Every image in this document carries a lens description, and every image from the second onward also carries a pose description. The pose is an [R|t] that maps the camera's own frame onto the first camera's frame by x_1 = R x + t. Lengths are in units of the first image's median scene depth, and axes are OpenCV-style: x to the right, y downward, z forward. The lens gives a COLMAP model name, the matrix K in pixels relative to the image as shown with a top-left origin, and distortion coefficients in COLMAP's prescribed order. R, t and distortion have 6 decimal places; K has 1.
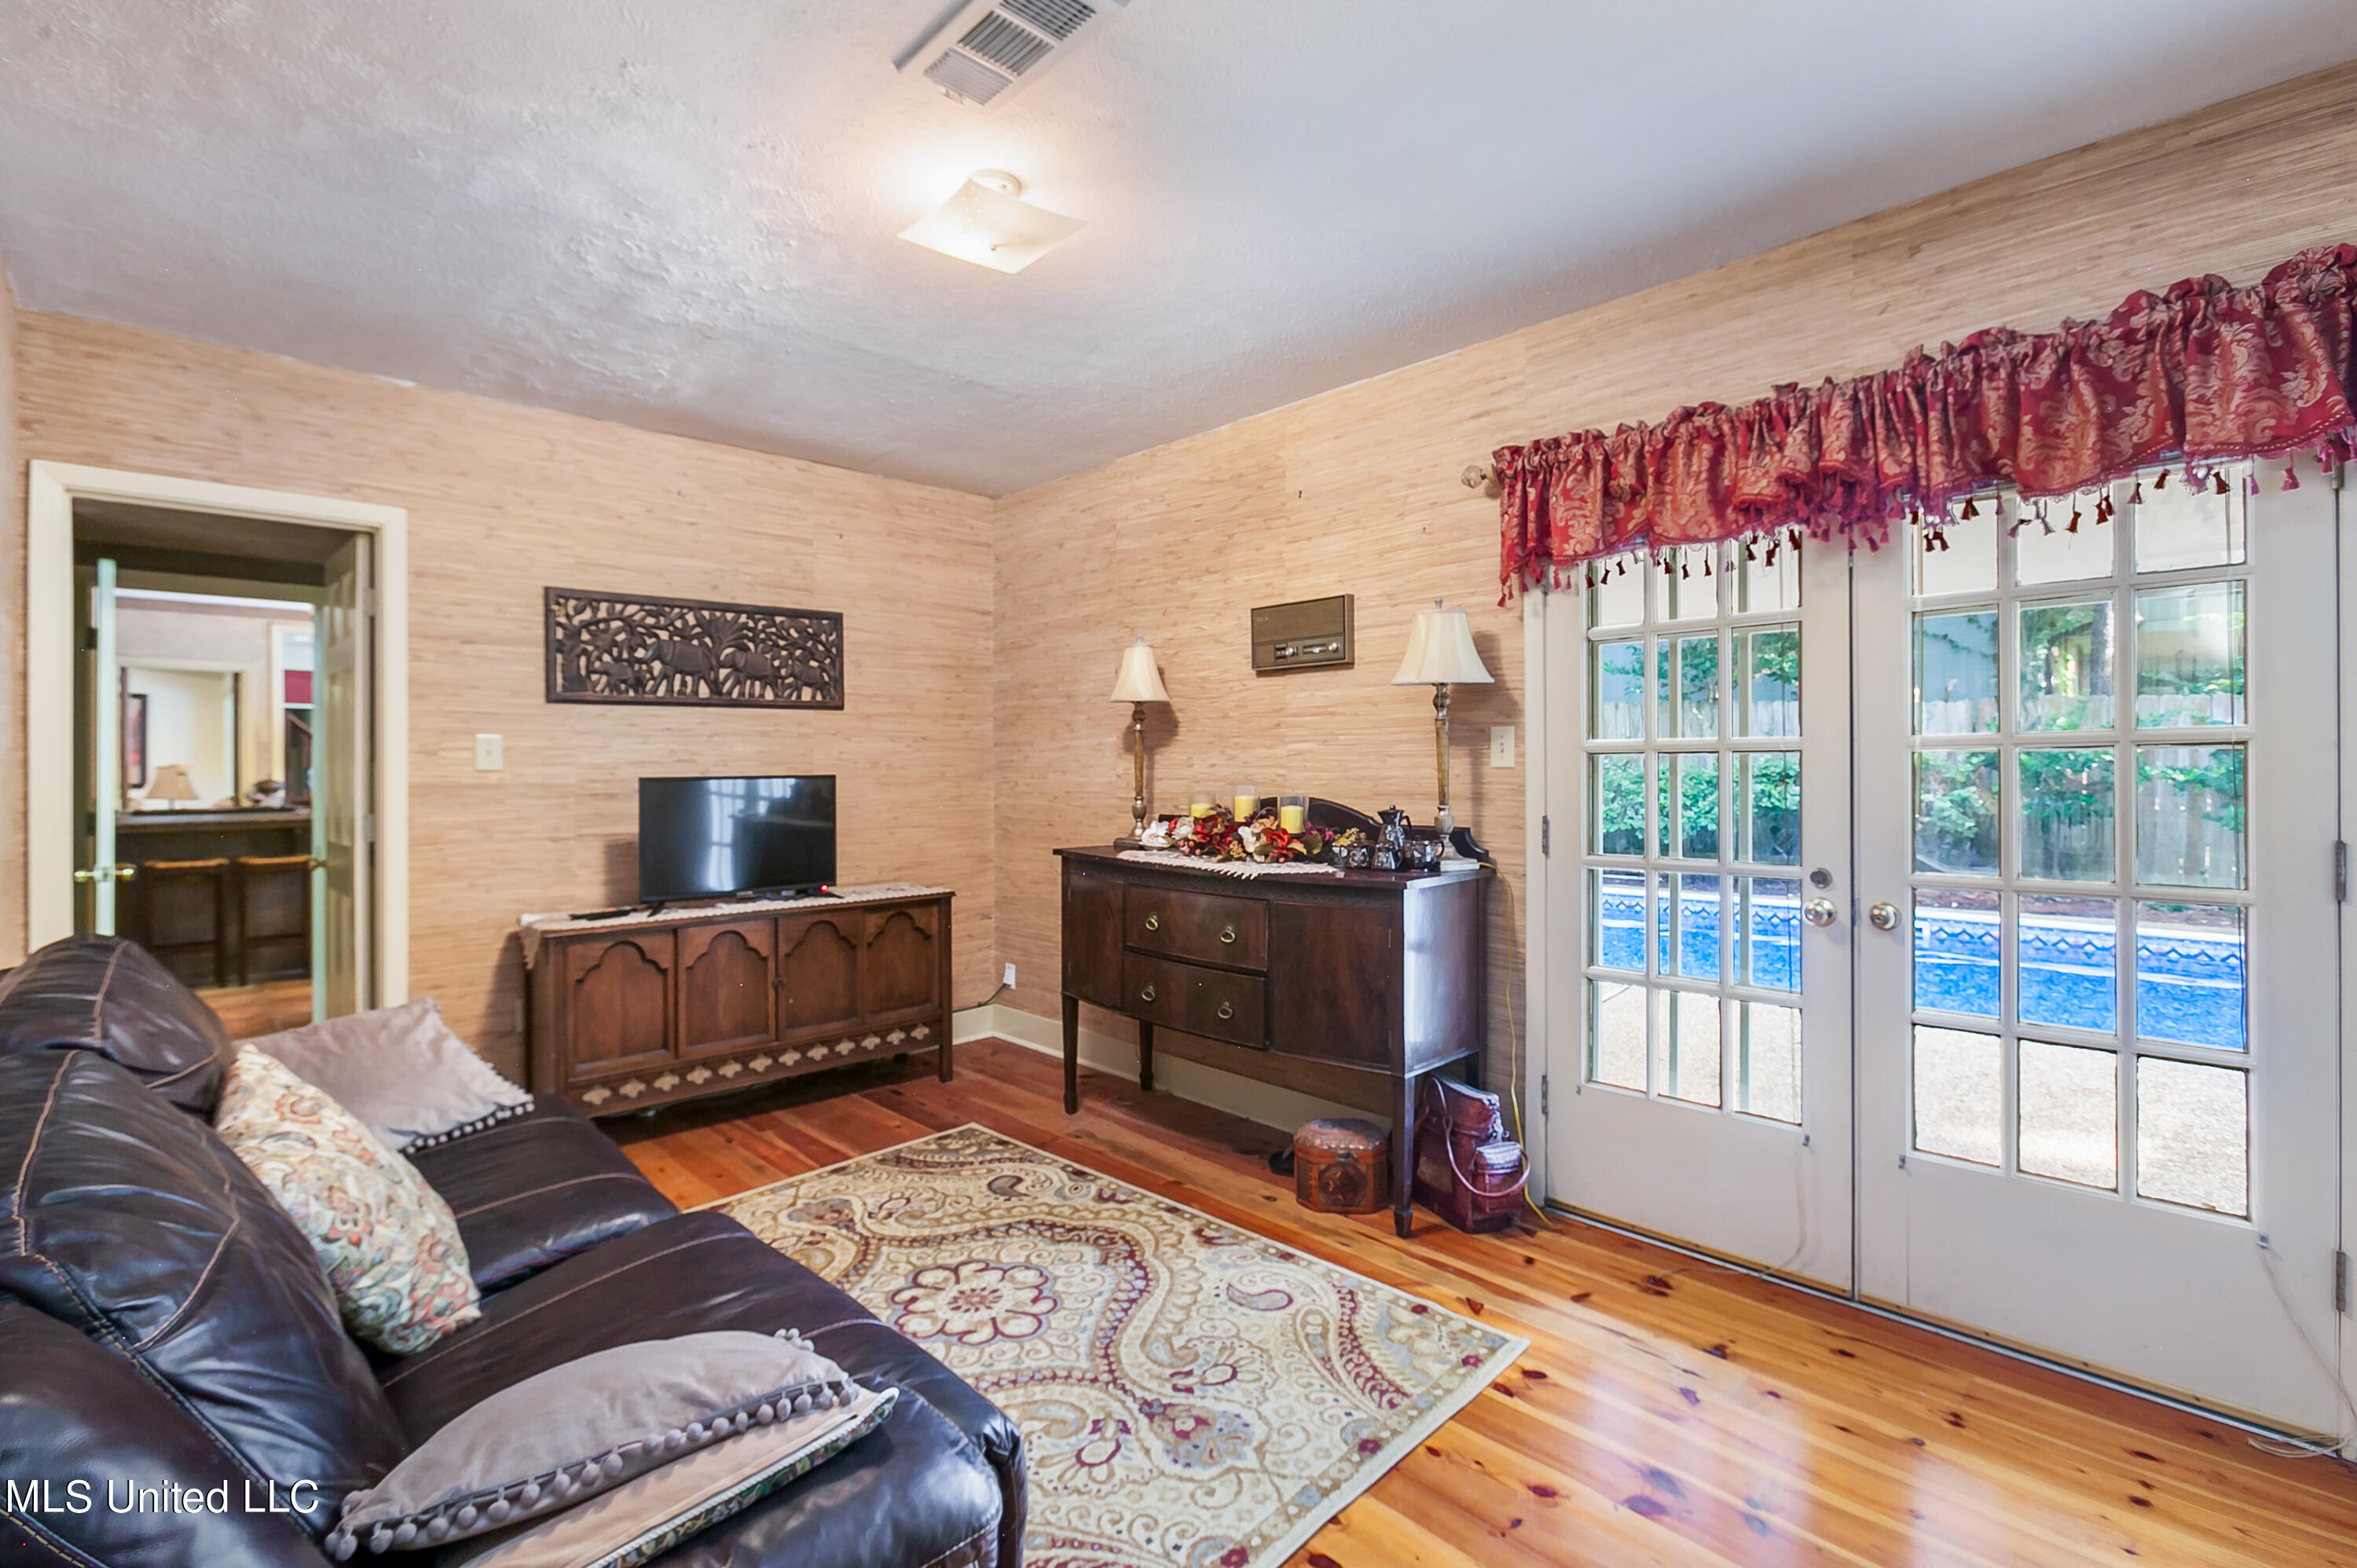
lens RADIAL K [[1046.1, 0, 1081.3], [0, 1046.1, 778.0], [0, 0, 1]] dist [-0.002638, -0.000203]
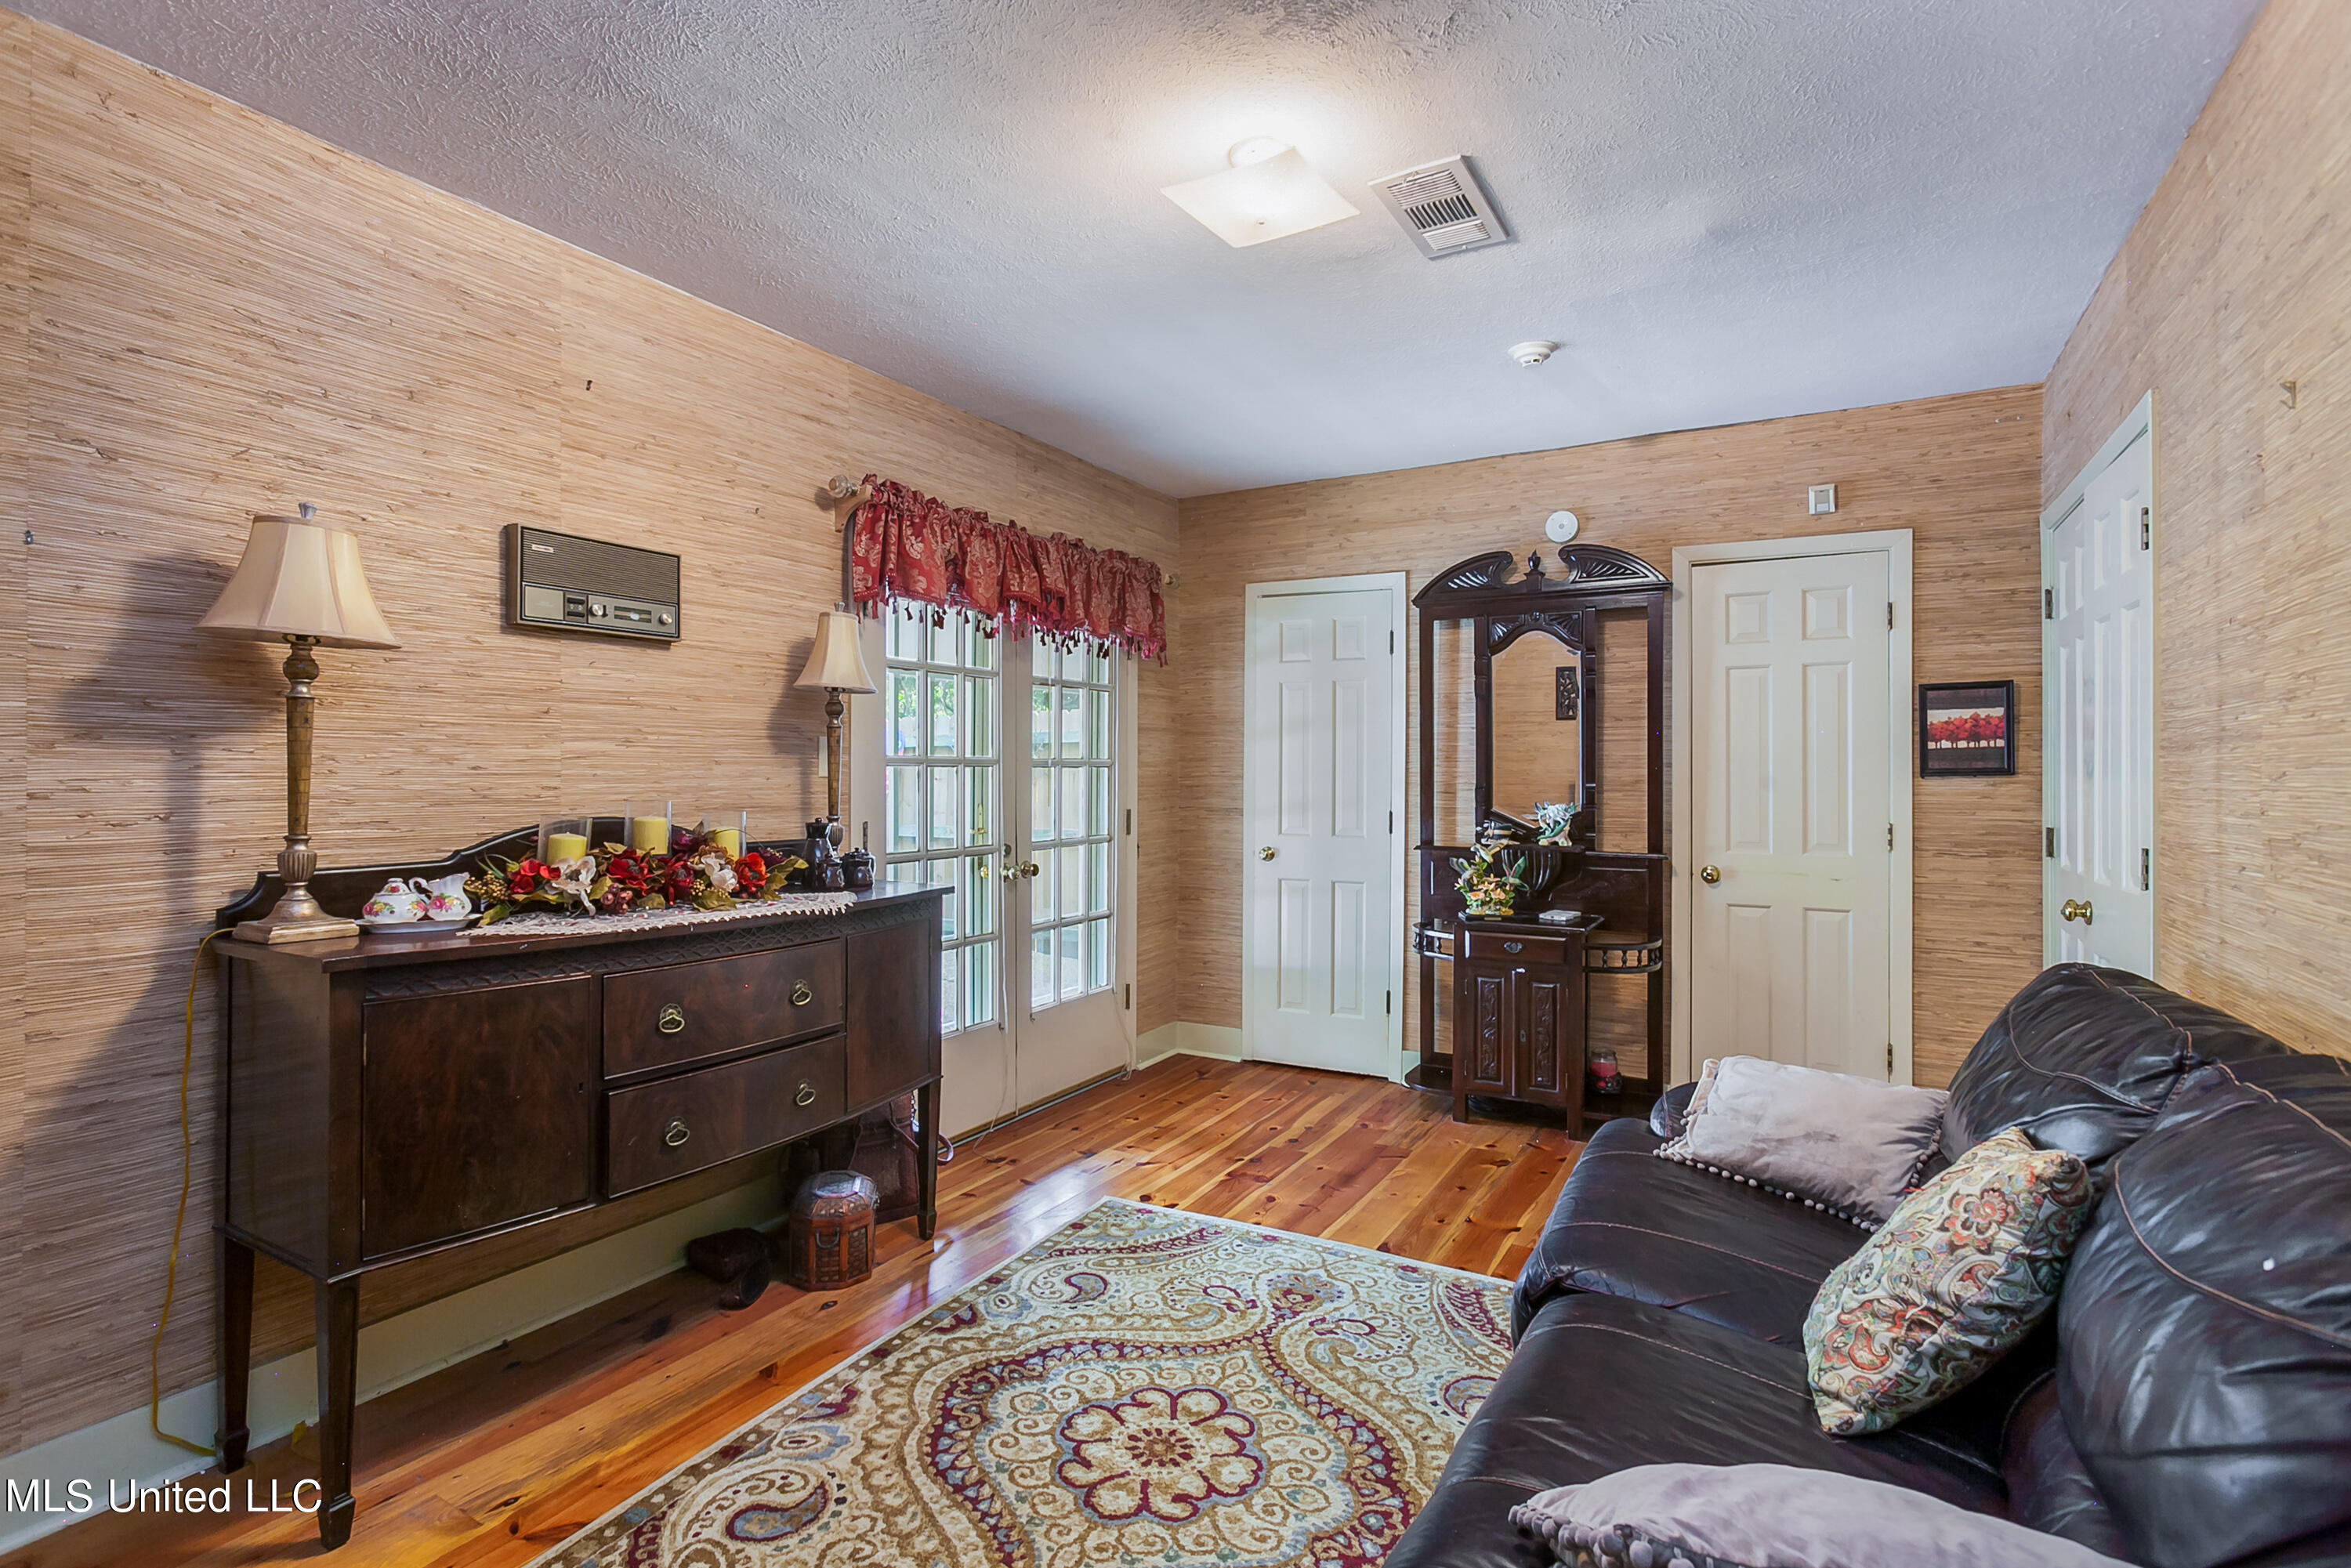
lens RADIAL K [[1163.4, 0, 1175.5], [0, 1163.4, 784.0], [0, 0, 1]] dist [-0.001690, -0.000002]
pose [[-0.337756, -0.001629, 0.941232, -0.840567], [0.012495, 0.999903, 0.006214, -0.006572], [-0.941151, 0.013859, -0.337703, 1.153847]]
